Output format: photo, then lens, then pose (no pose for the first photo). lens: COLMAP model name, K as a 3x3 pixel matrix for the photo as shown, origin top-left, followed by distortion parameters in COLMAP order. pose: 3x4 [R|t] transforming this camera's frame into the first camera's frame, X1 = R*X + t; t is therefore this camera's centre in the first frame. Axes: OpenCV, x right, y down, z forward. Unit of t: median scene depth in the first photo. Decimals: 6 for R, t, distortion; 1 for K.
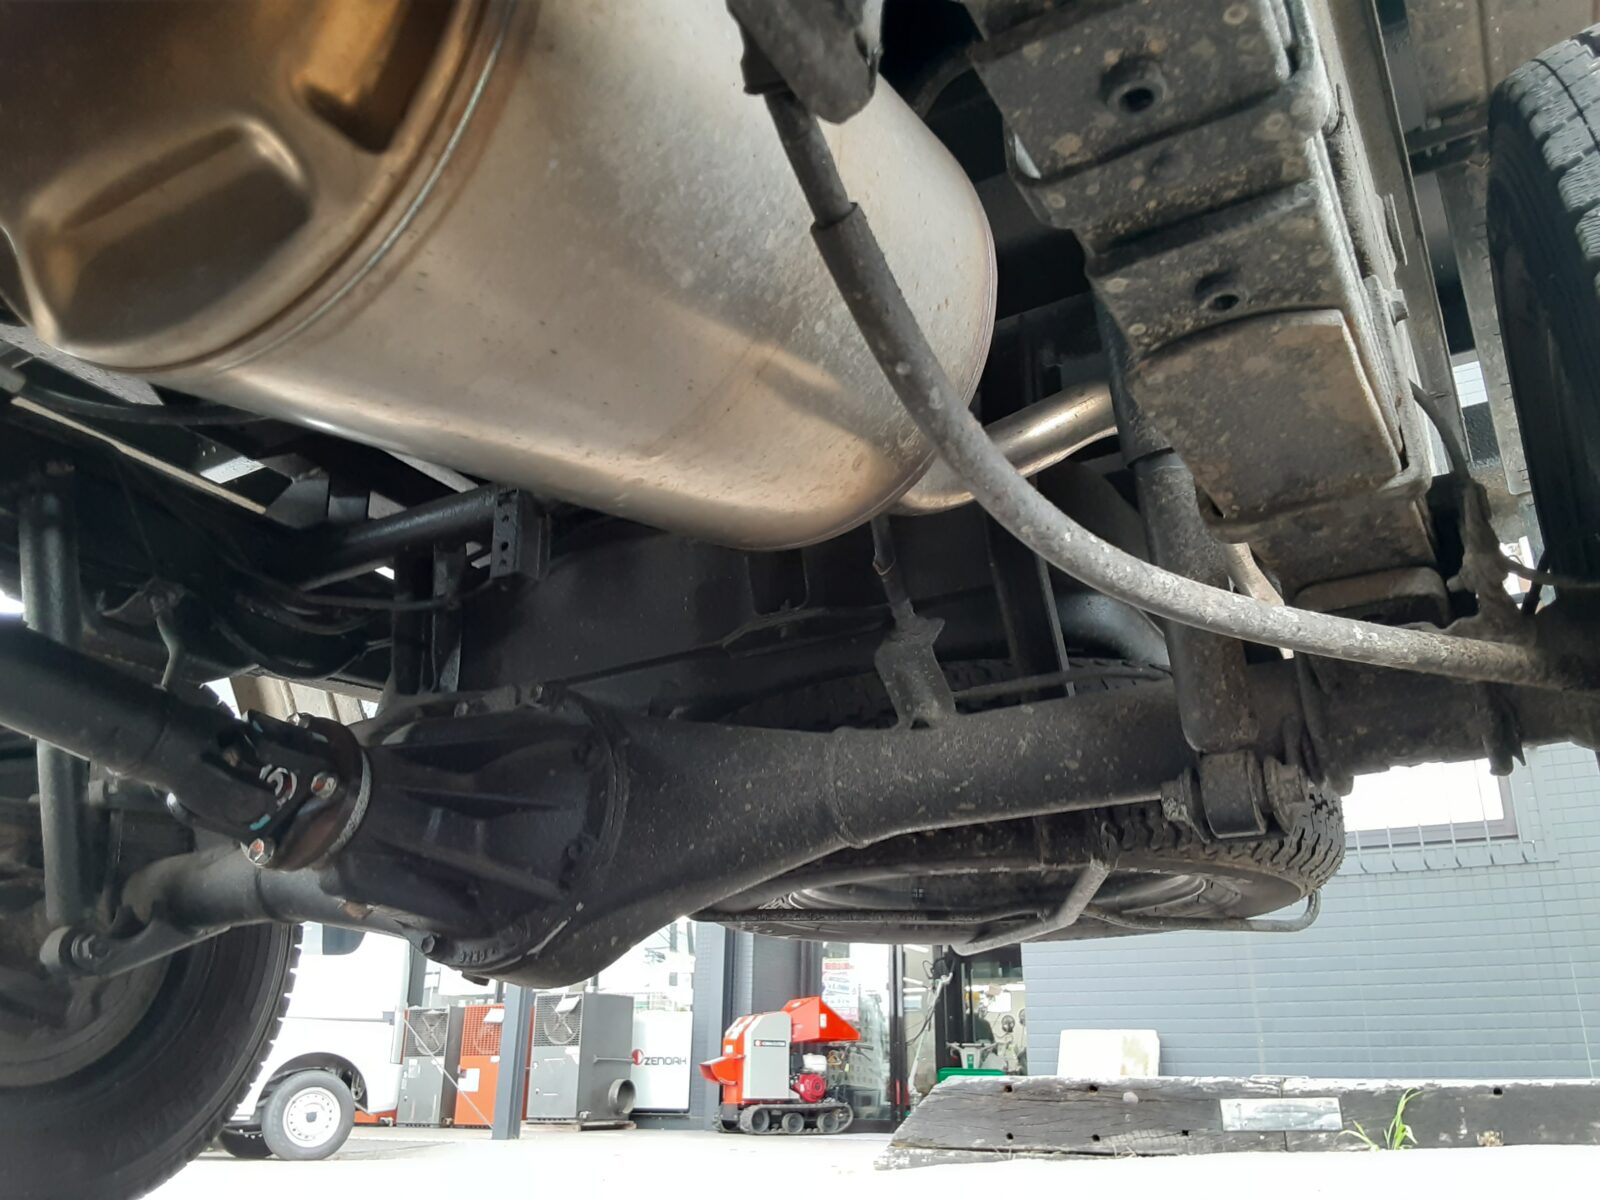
lens RADIAL K [[1285.0, 0, 797.2], [0, 1285.0, 594.9], [0, 0, 1]] dist [0.085900, -0.130272]
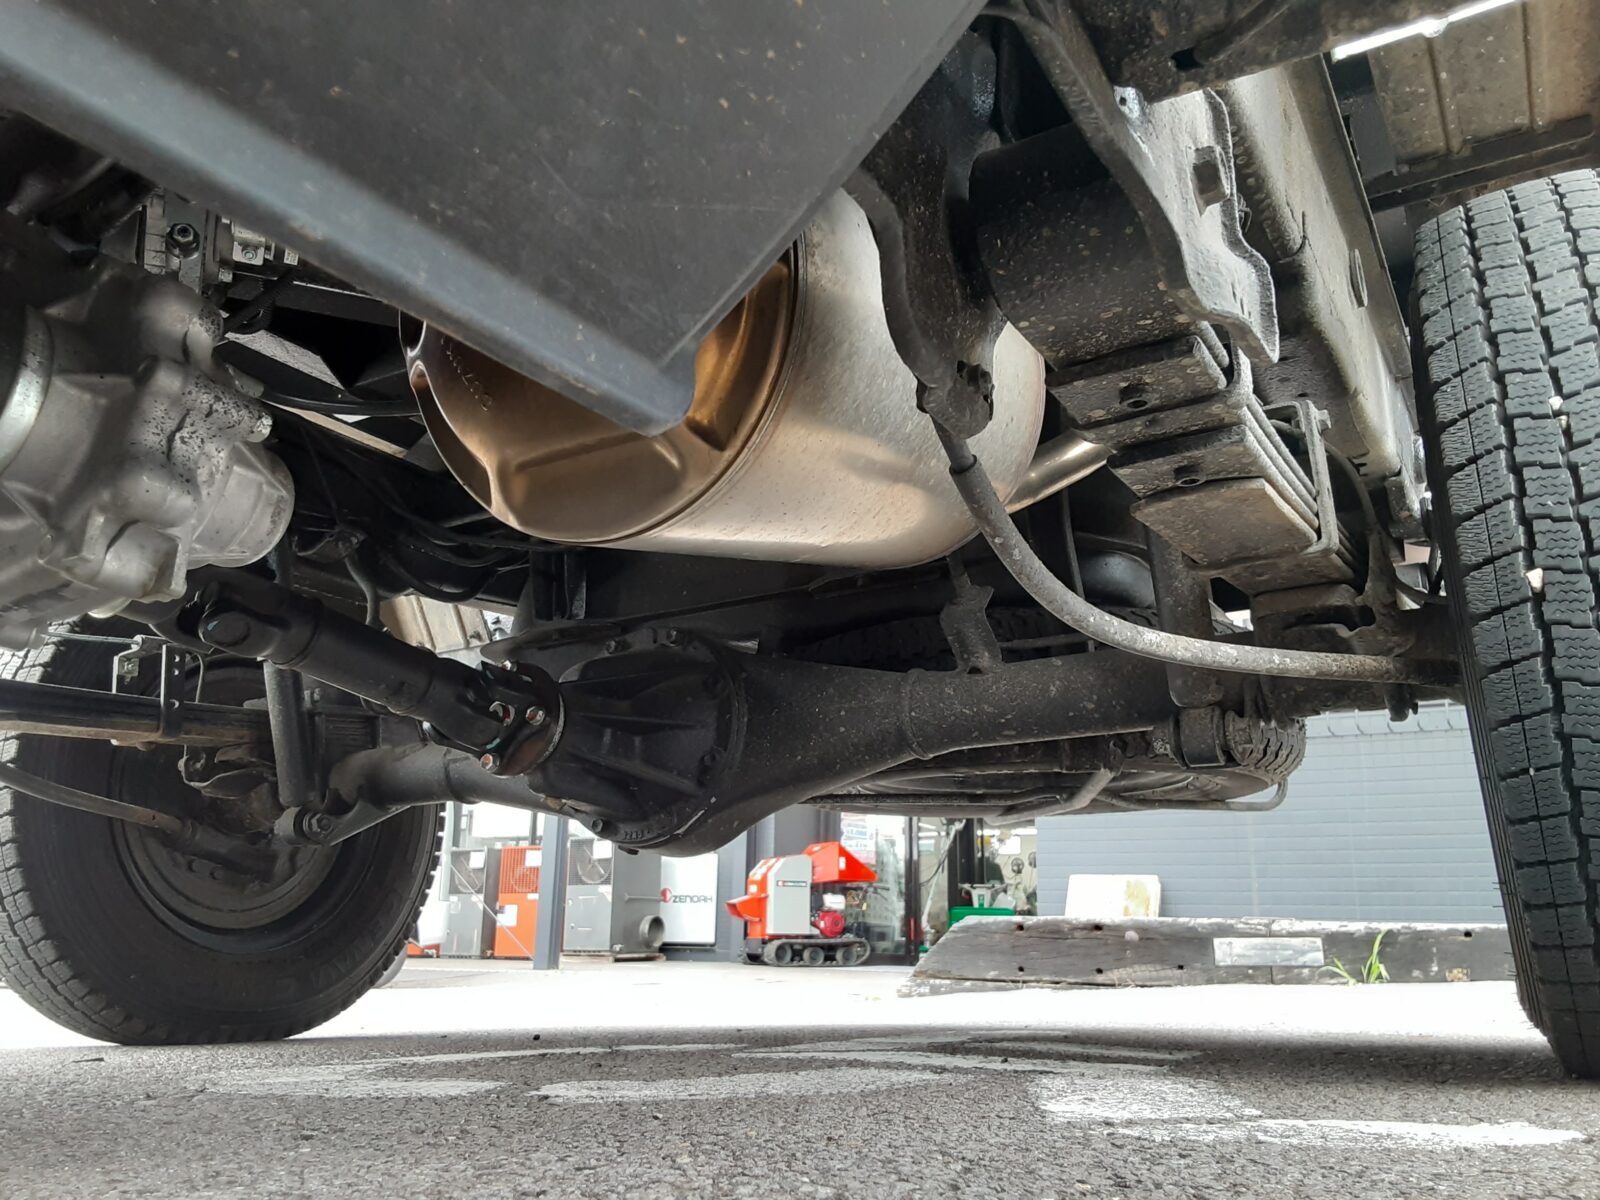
lens RADIAL K [[1285.0, 0, 796.8], [0, 1285.0, 598.3], [0, 0, 1]] dist [0.085900, -0.130272]
pose [[0.999919, 0.001765, -0.012644, -0.054391], [-0.000287, 0.993256, 0.115940, -0.096970], [0.012763, -0.115926, 0.993176, -0.237181]]
